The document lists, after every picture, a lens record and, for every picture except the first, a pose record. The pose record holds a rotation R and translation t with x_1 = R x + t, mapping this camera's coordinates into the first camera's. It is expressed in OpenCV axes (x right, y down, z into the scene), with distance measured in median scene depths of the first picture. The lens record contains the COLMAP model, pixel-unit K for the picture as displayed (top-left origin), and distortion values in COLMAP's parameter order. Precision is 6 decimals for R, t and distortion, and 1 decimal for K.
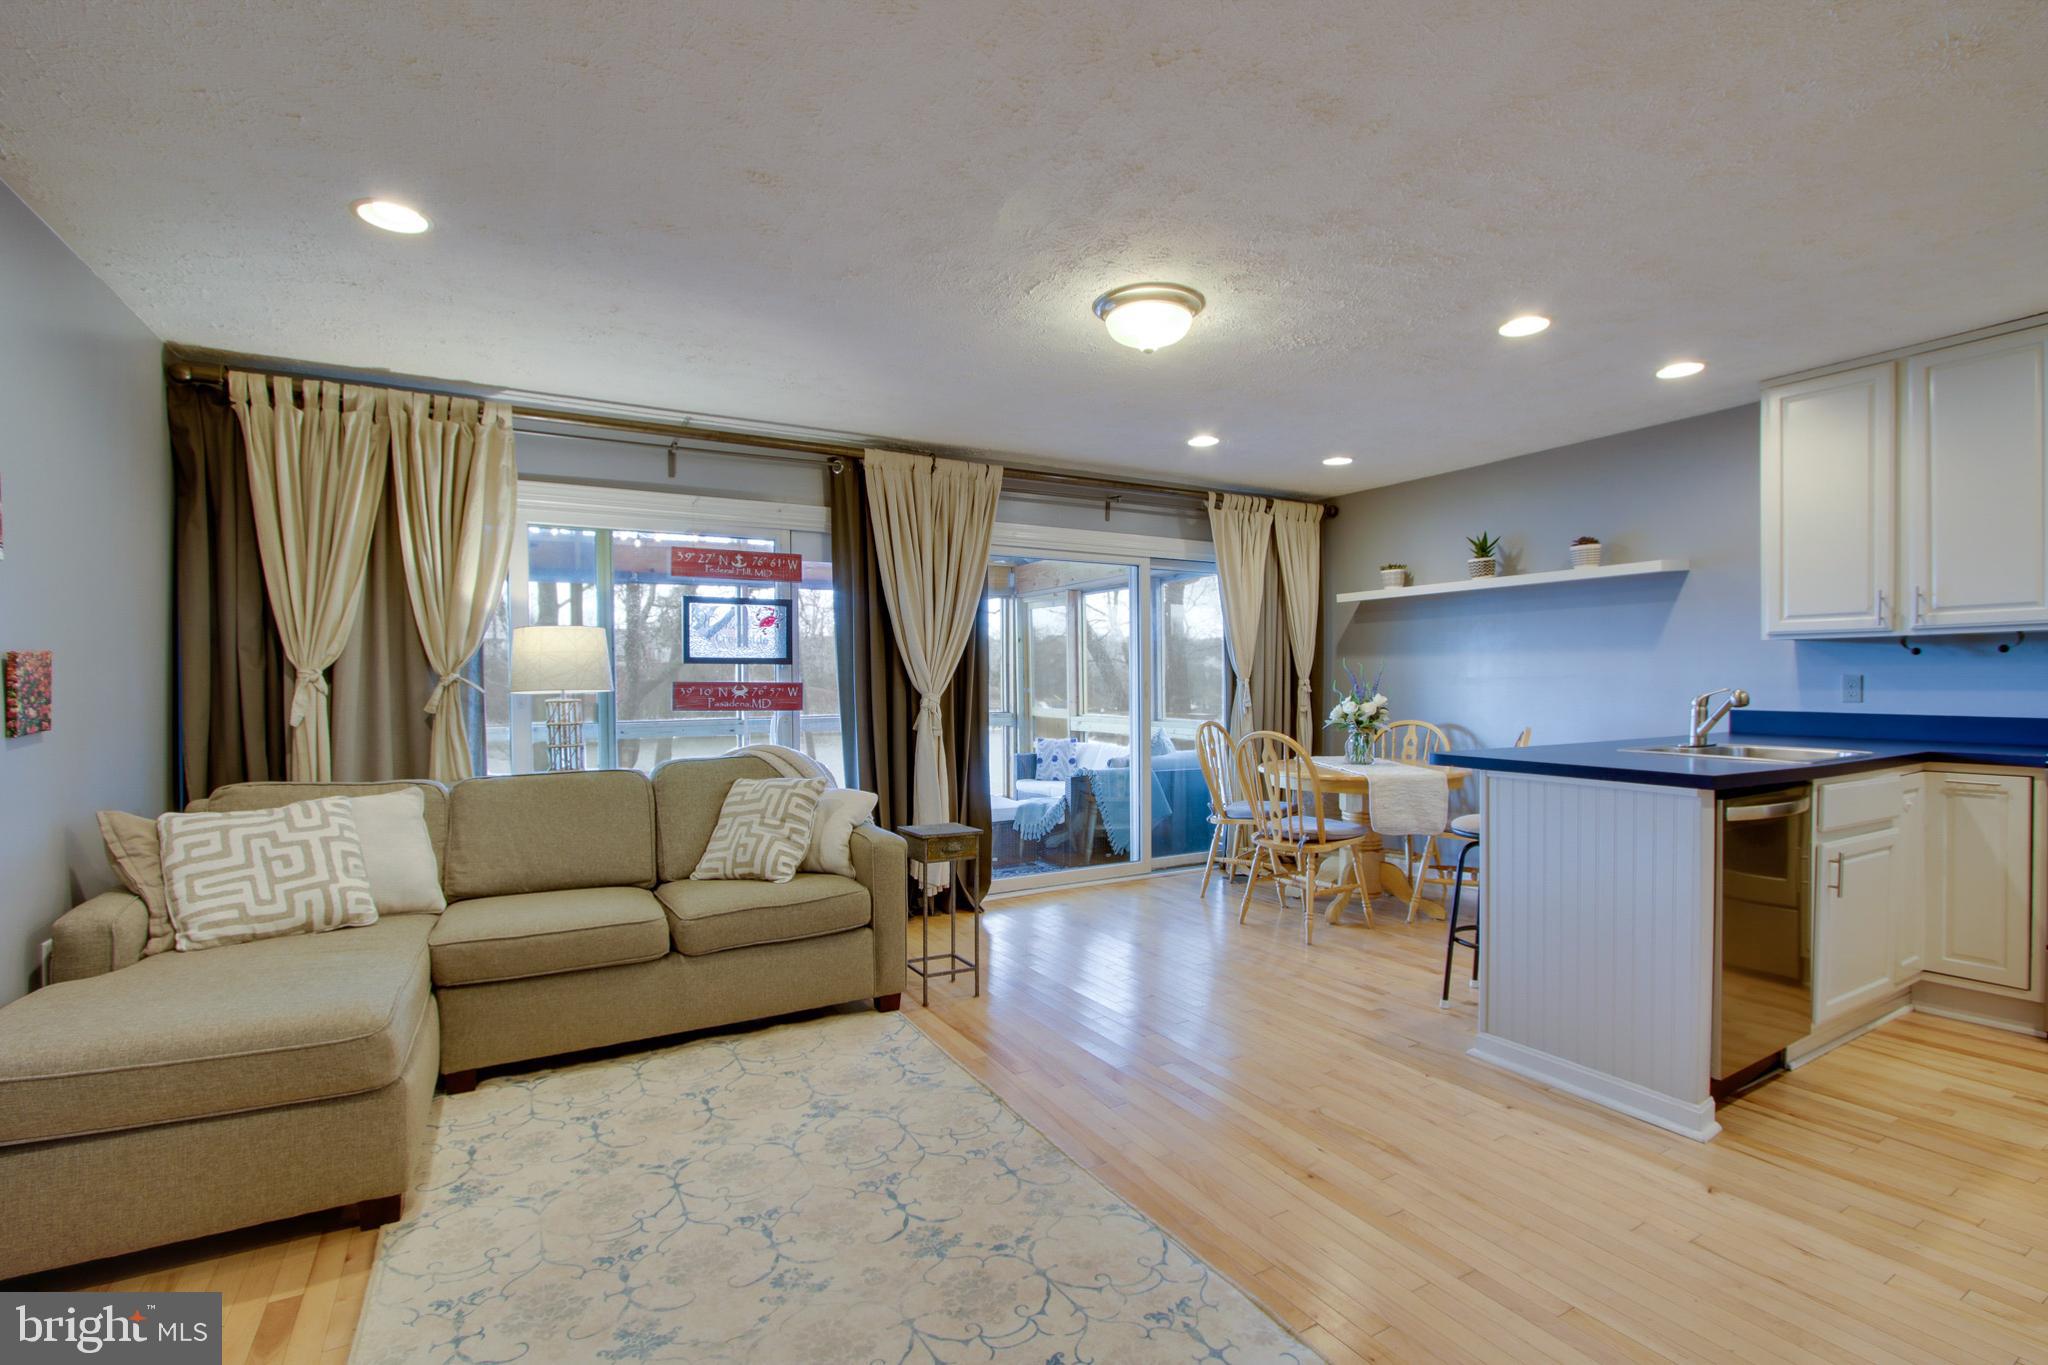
lens RADIAL K [[939.6, 0, 1028.7], [0, 939.6, 696.5], [0, 0, 1]] dist [-0.020920, 0.004868]
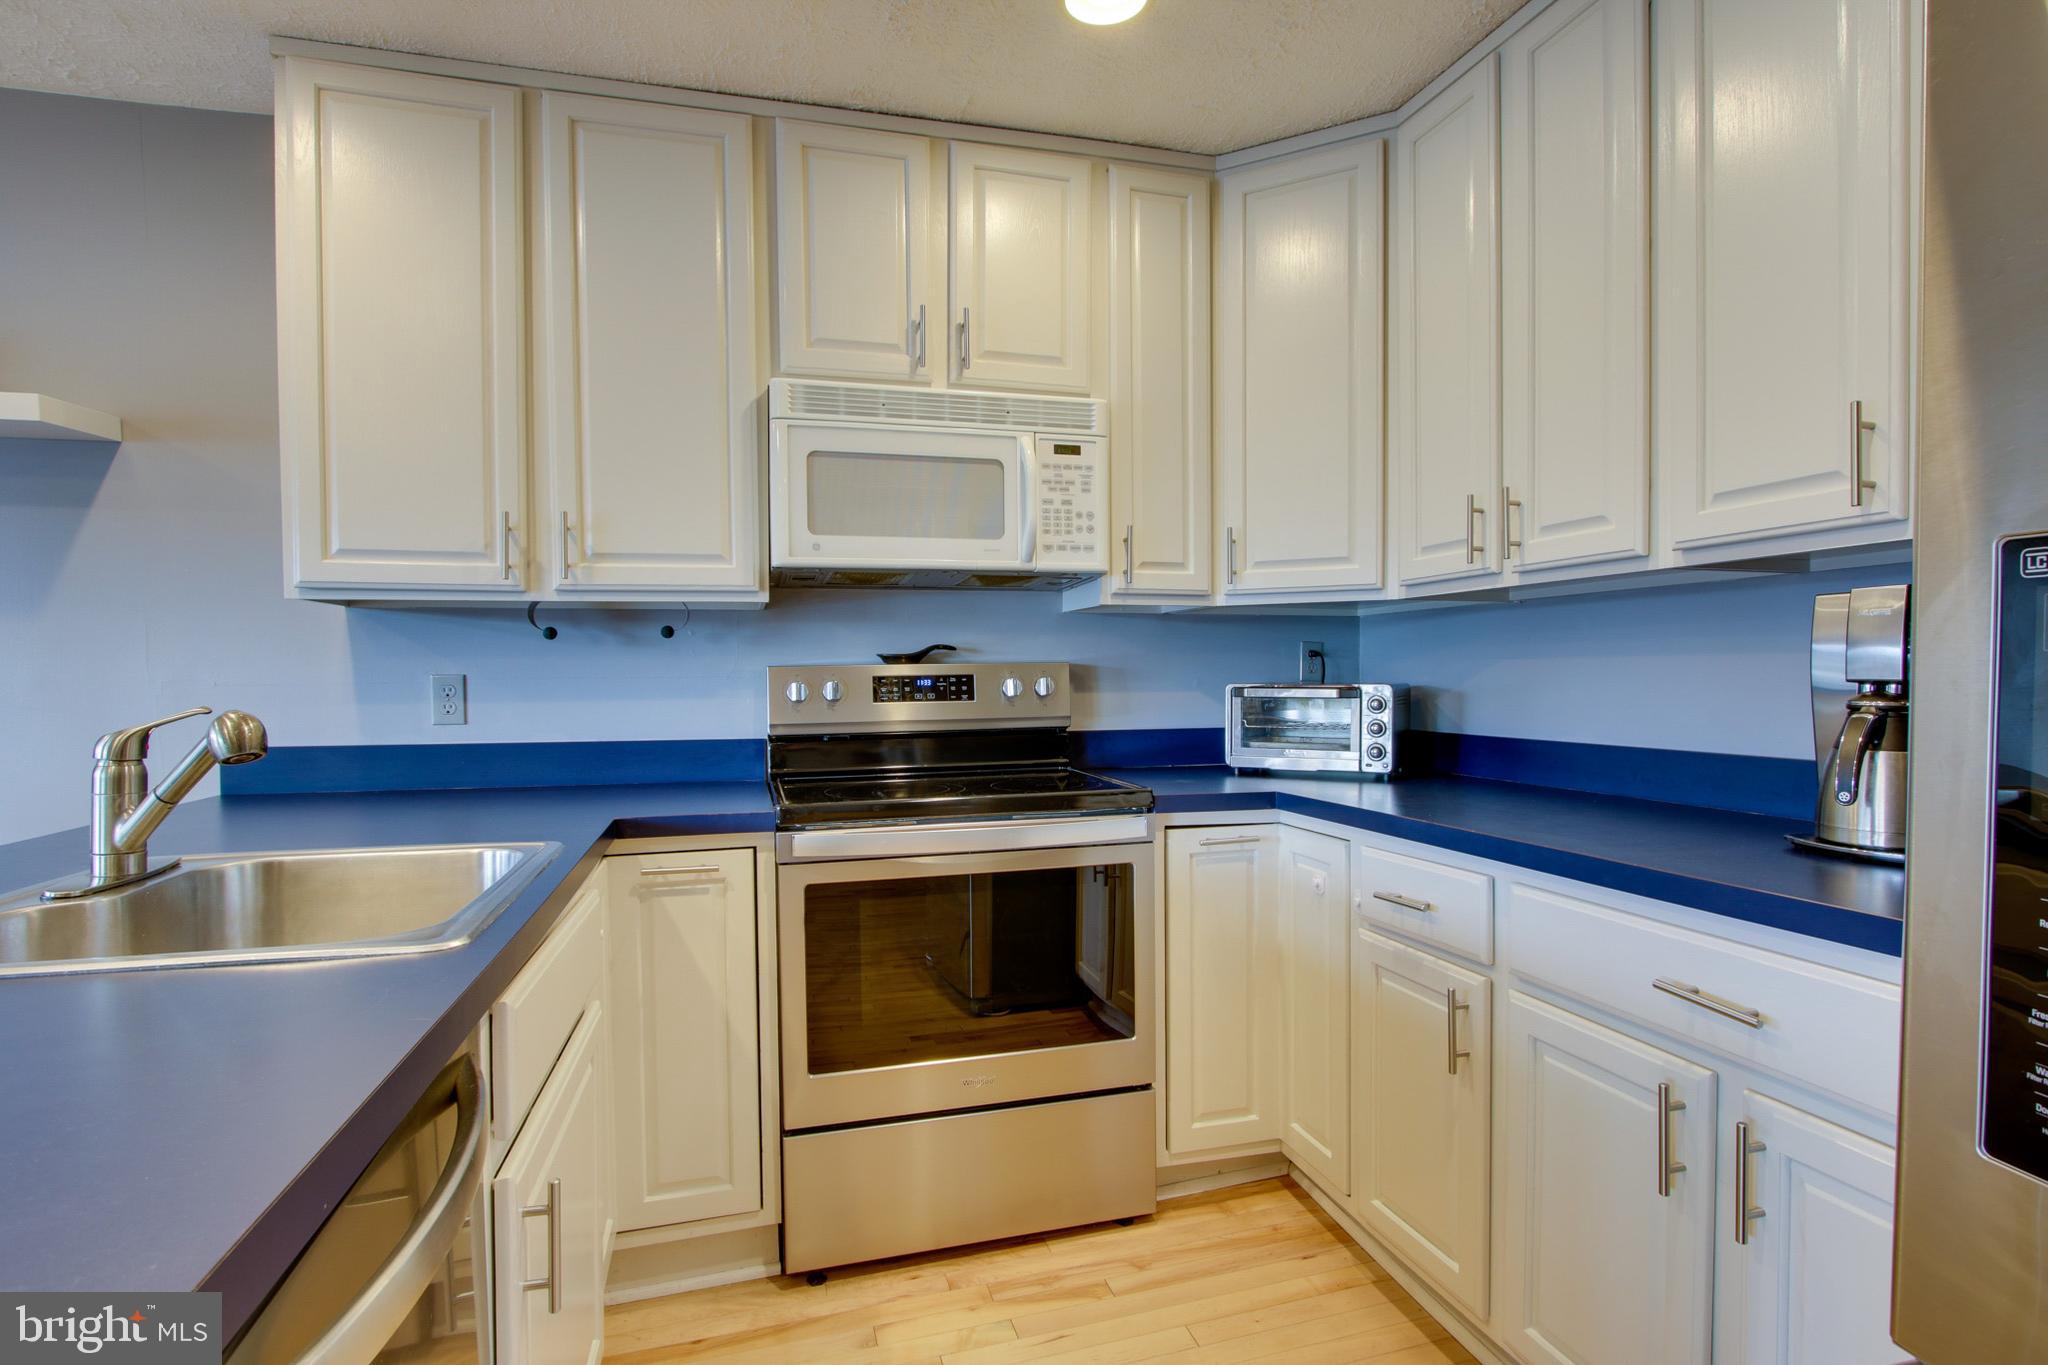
lens RADIAL K [[1015.4, 0, 1033.3], [0, 1015.4, 697.3], [0, 0, 1]] dist [-0.016616, 0.000568]
pose [[0.250852, -0.016166, 0.967890, 0.360420], [0.024109, 0.999655, 0.010448, -0.007019], [-0.967725, 0.020714, 0.251155, 0.467962]]
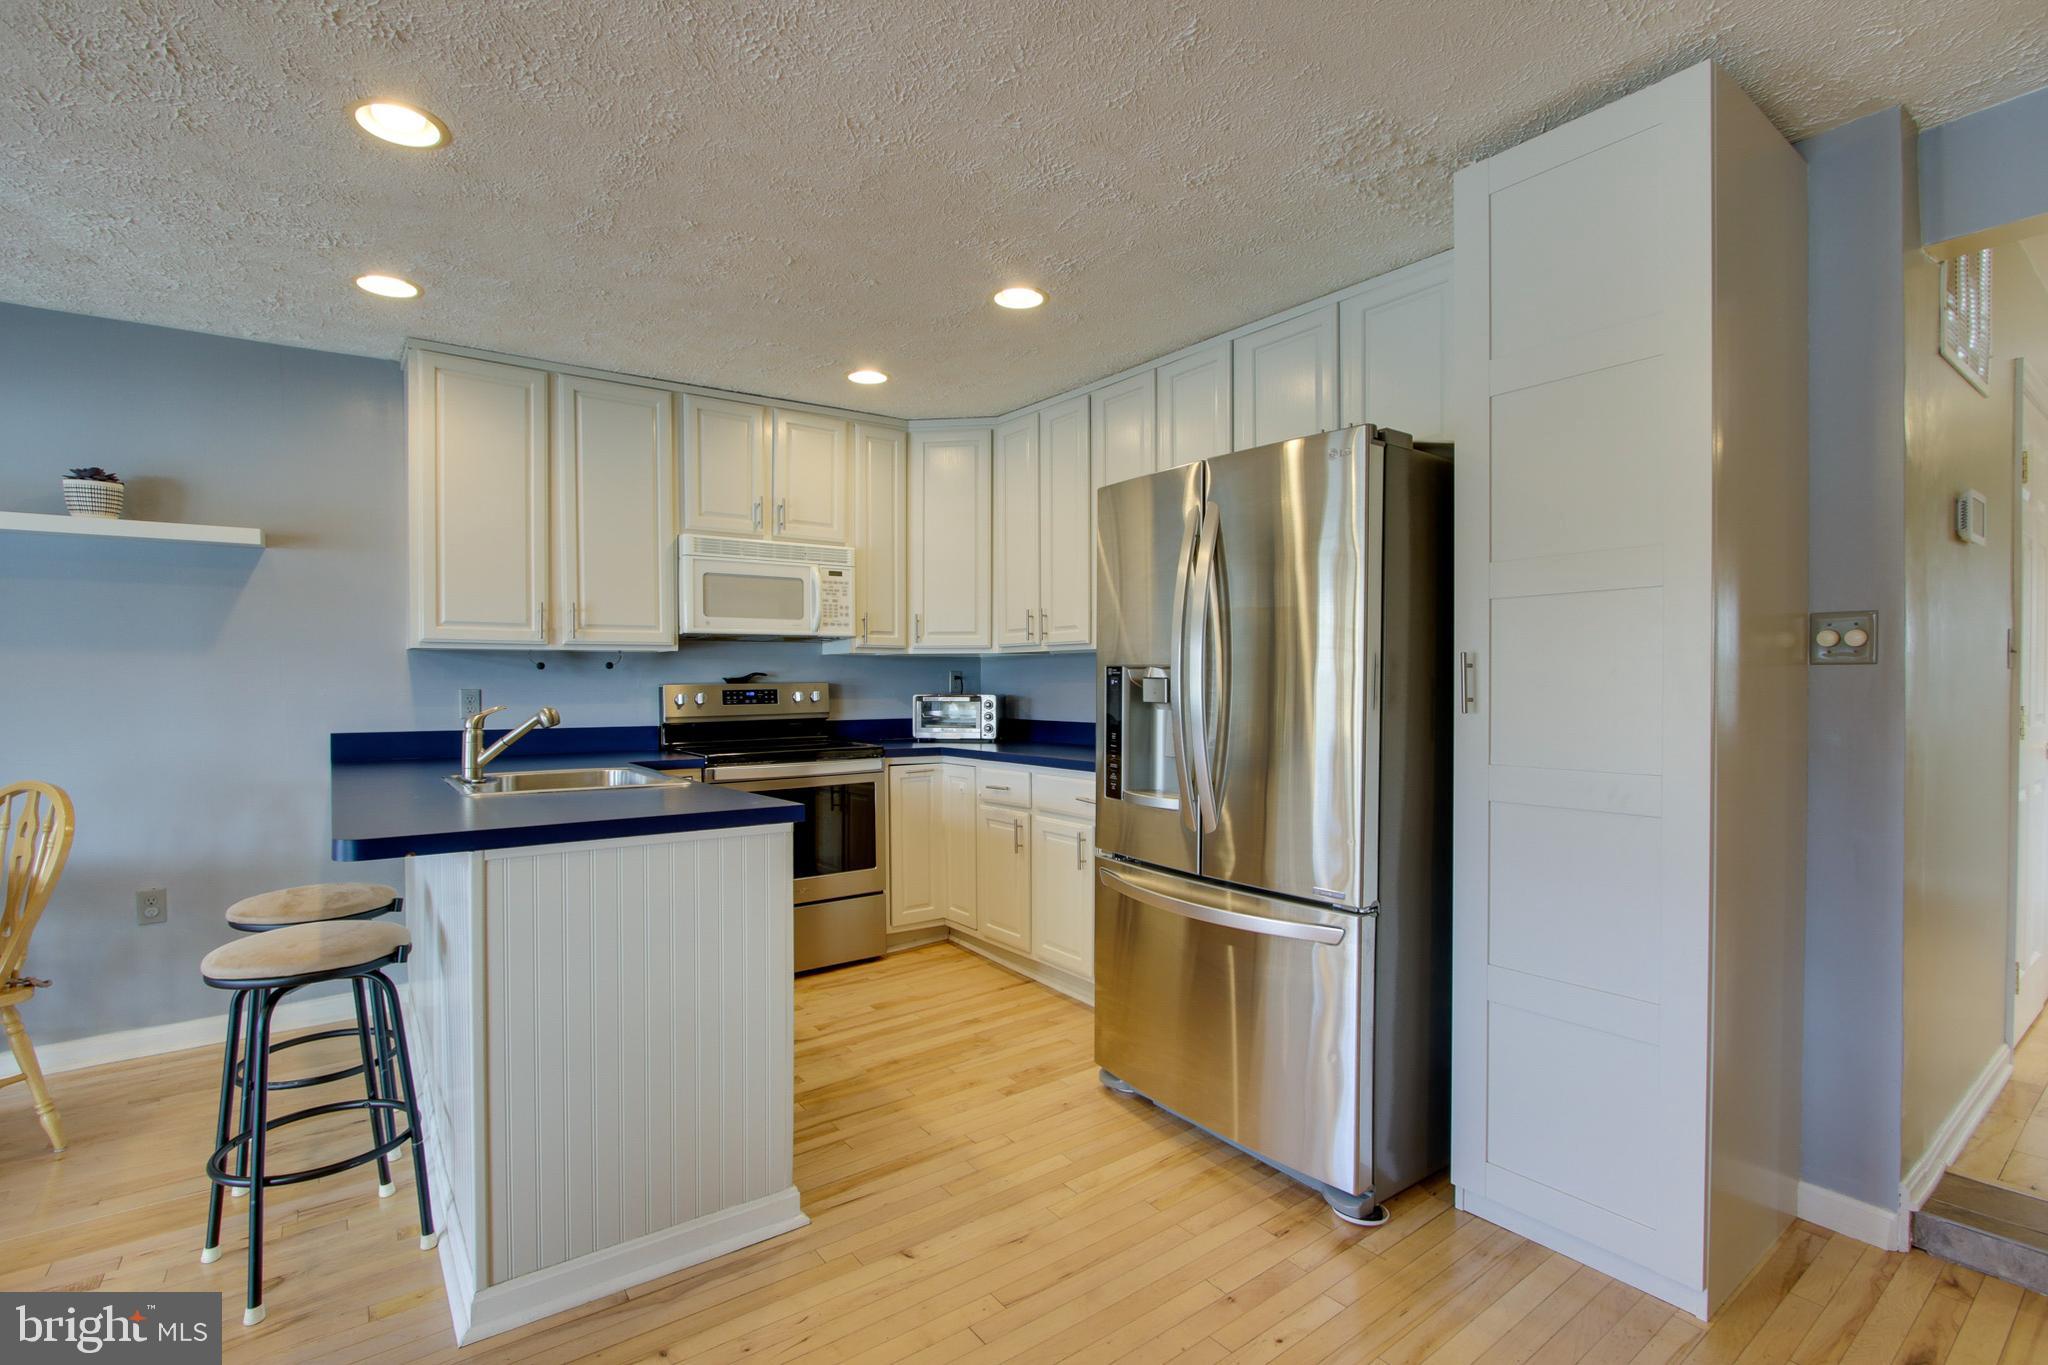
lens RADIAL K [[939.6, 0, 1028.7], [0, 939.6, 696.5], [0, 0, 1]] dist [-0.020920, 0.004868]
pose [[-0.103607, -0.007992, 0.994586, -0.093191], [0.023009, 0.999681, 0.010430, -0.011759], [-0.994352, 0.023965, -0.103390, 0.488432]]
